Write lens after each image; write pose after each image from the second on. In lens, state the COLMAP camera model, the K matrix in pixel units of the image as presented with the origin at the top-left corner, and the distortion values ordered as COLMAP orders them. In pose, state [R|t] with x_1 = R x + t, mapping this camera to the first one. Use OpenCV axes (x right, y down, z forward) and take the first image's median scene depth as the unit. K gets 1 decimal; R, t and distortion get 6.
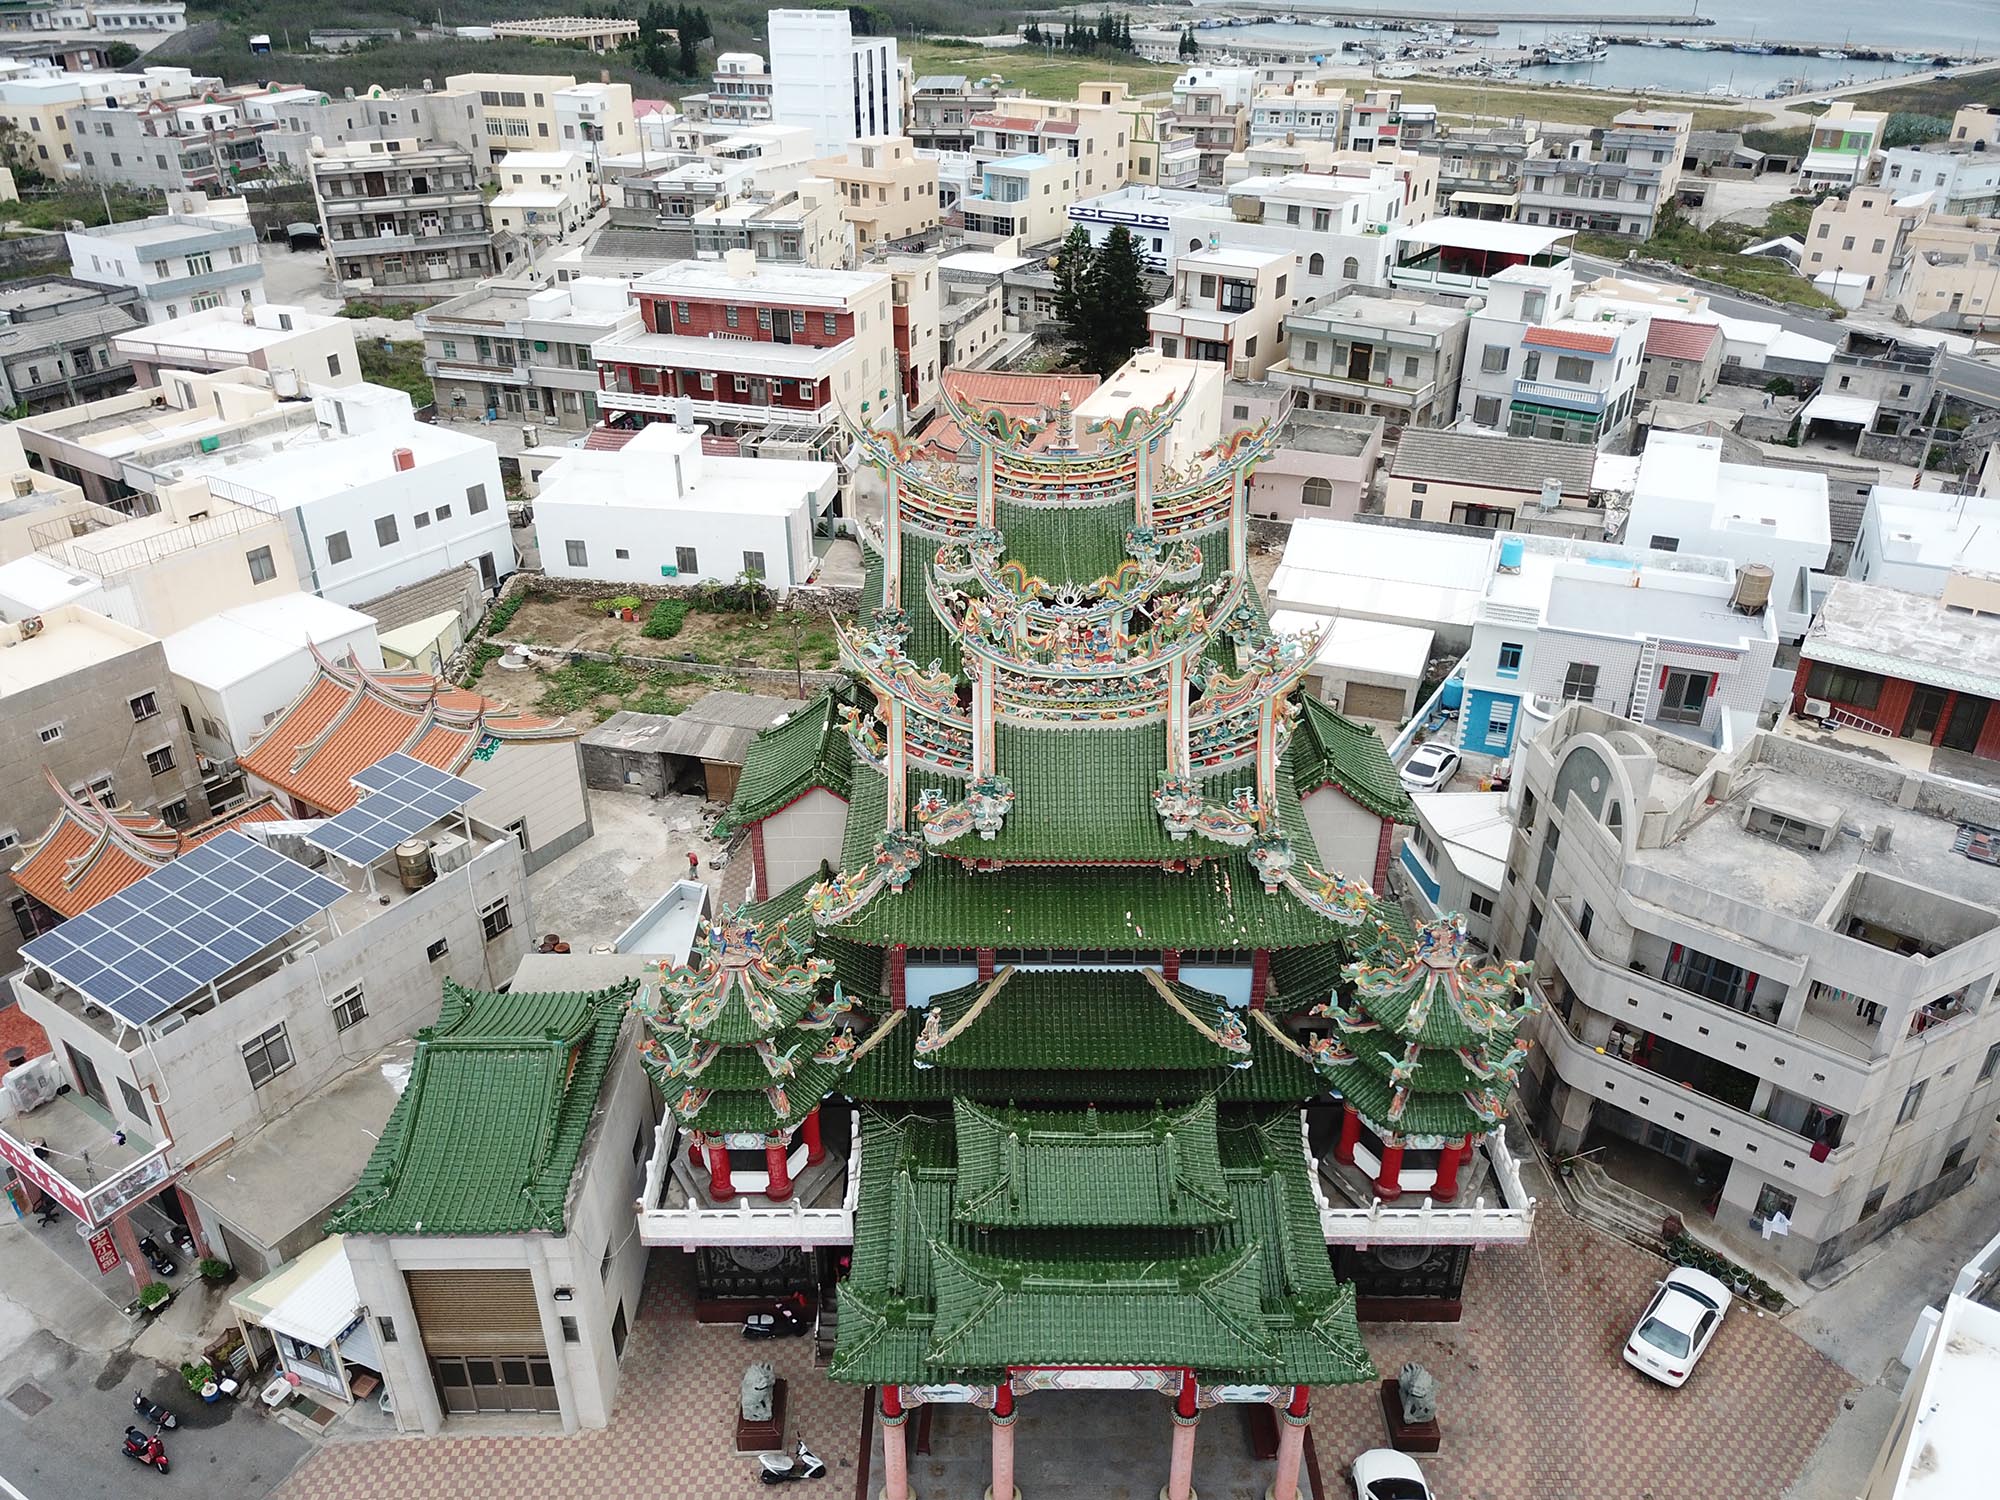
lens RADIAL K [[1538.3, 0, 984.0], [0, 1538.3, 755.9], [0, 0, 1]] dist [0.001240, 0.007464]
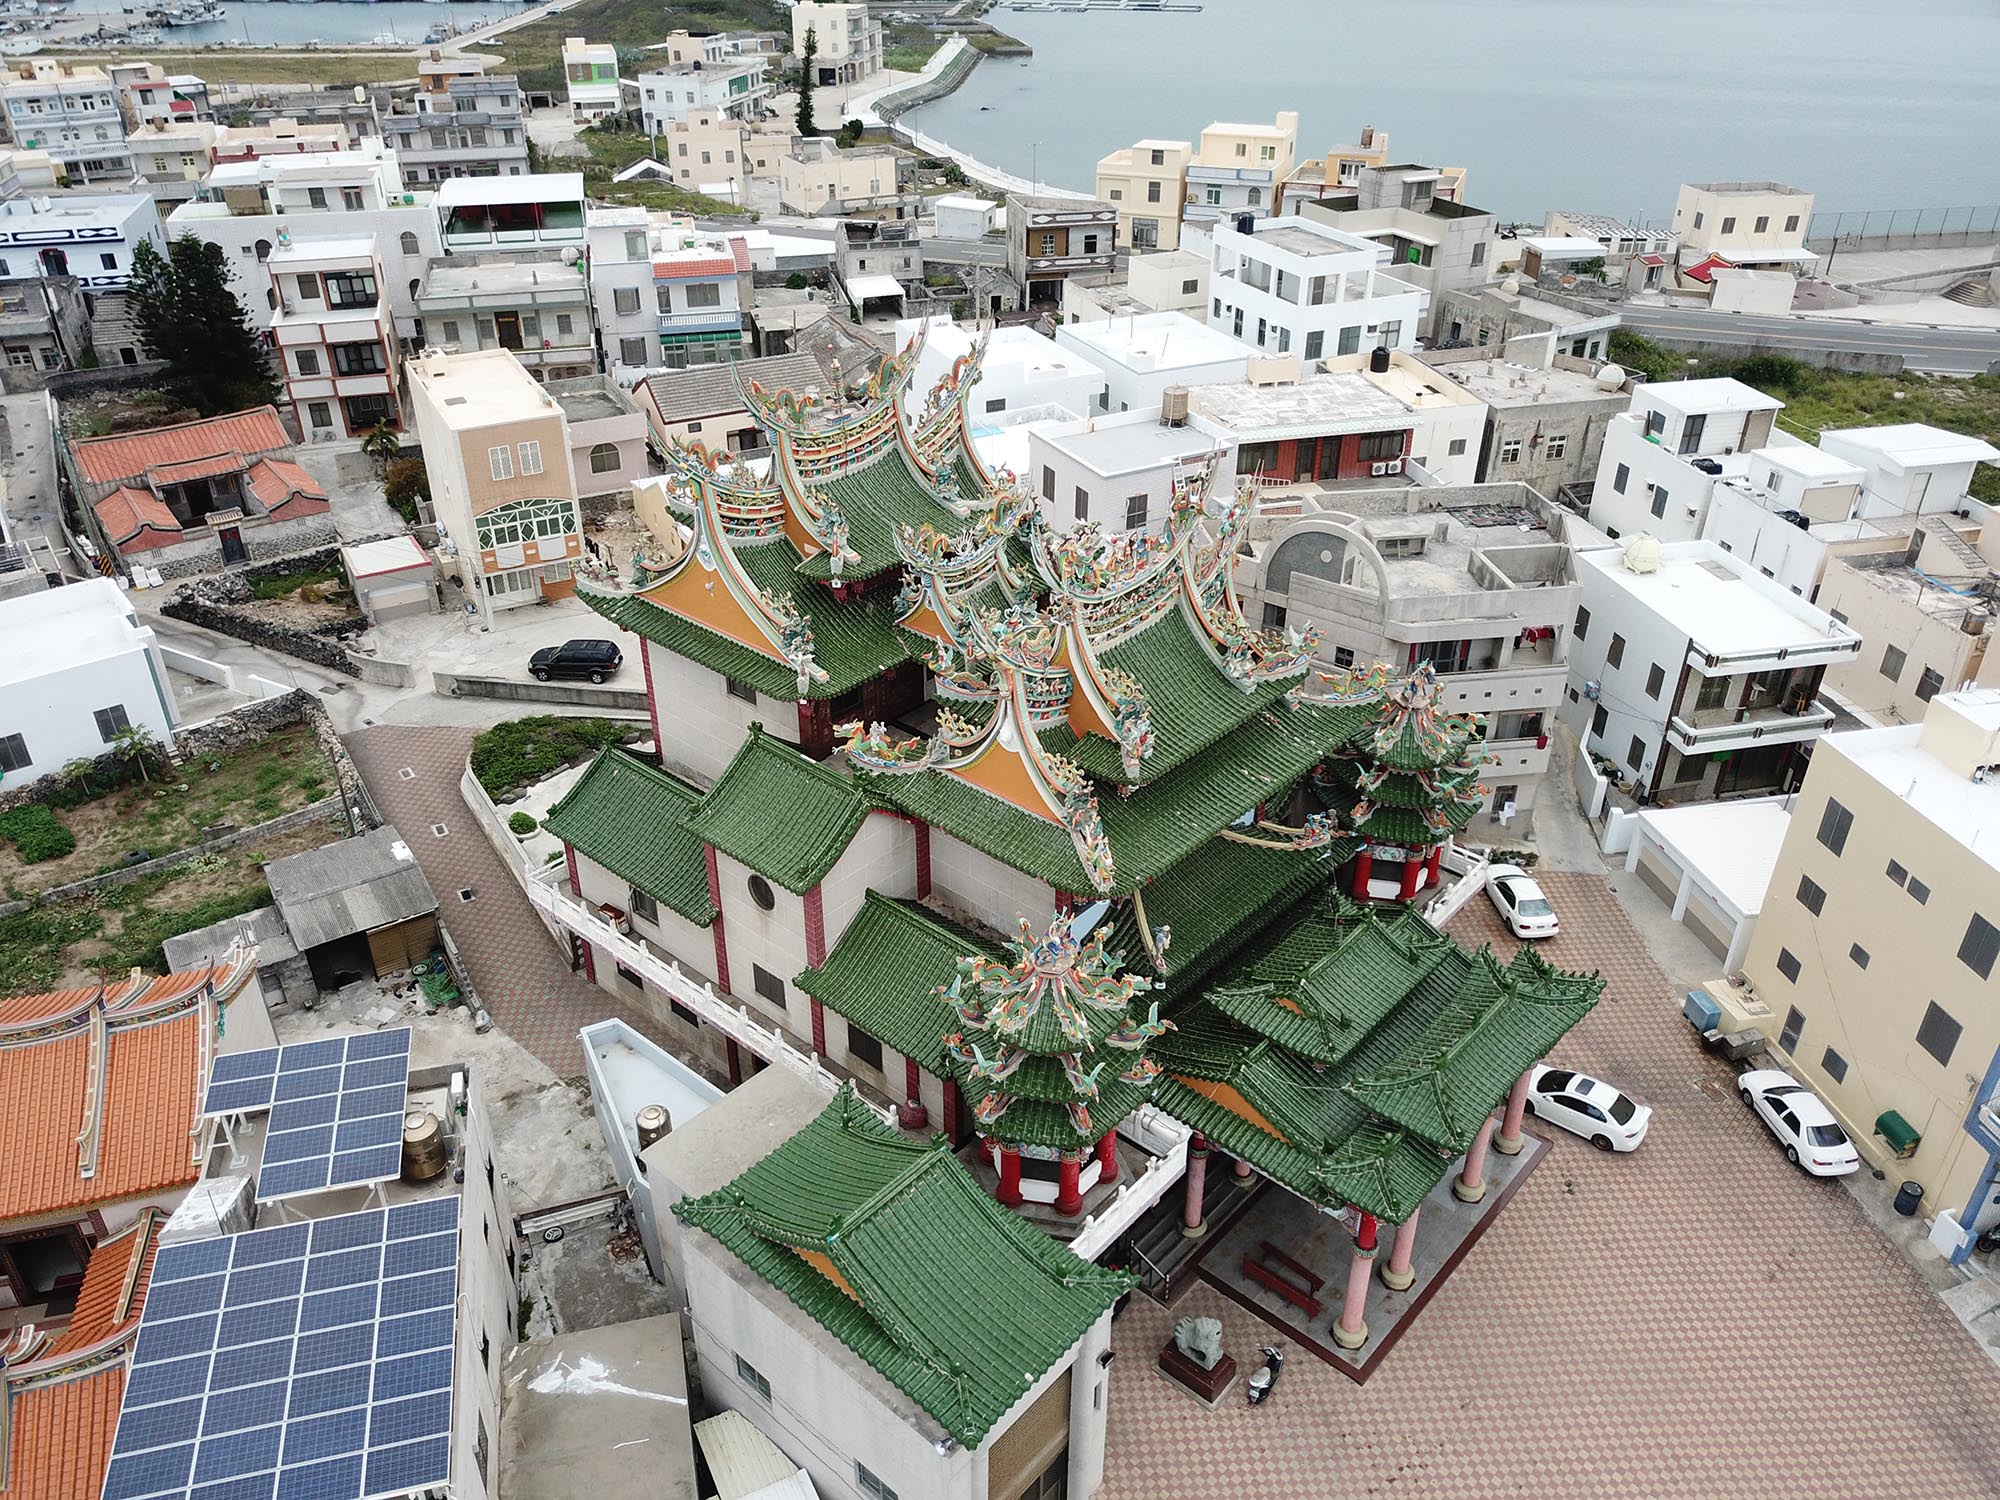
lens RADIAL K [[1538.3, 0, 982.6], [0, 1538.3, 751.2], [0, 0, 1]] dist [0.001240, 0.007464]
pose [[0.663536, -0.379727, 0.644614, -0.348164], [0.365291, 0.916369, 0.163798, -0.075777], [-0.652903, 0.126786, 0.746755, 0.133949]]
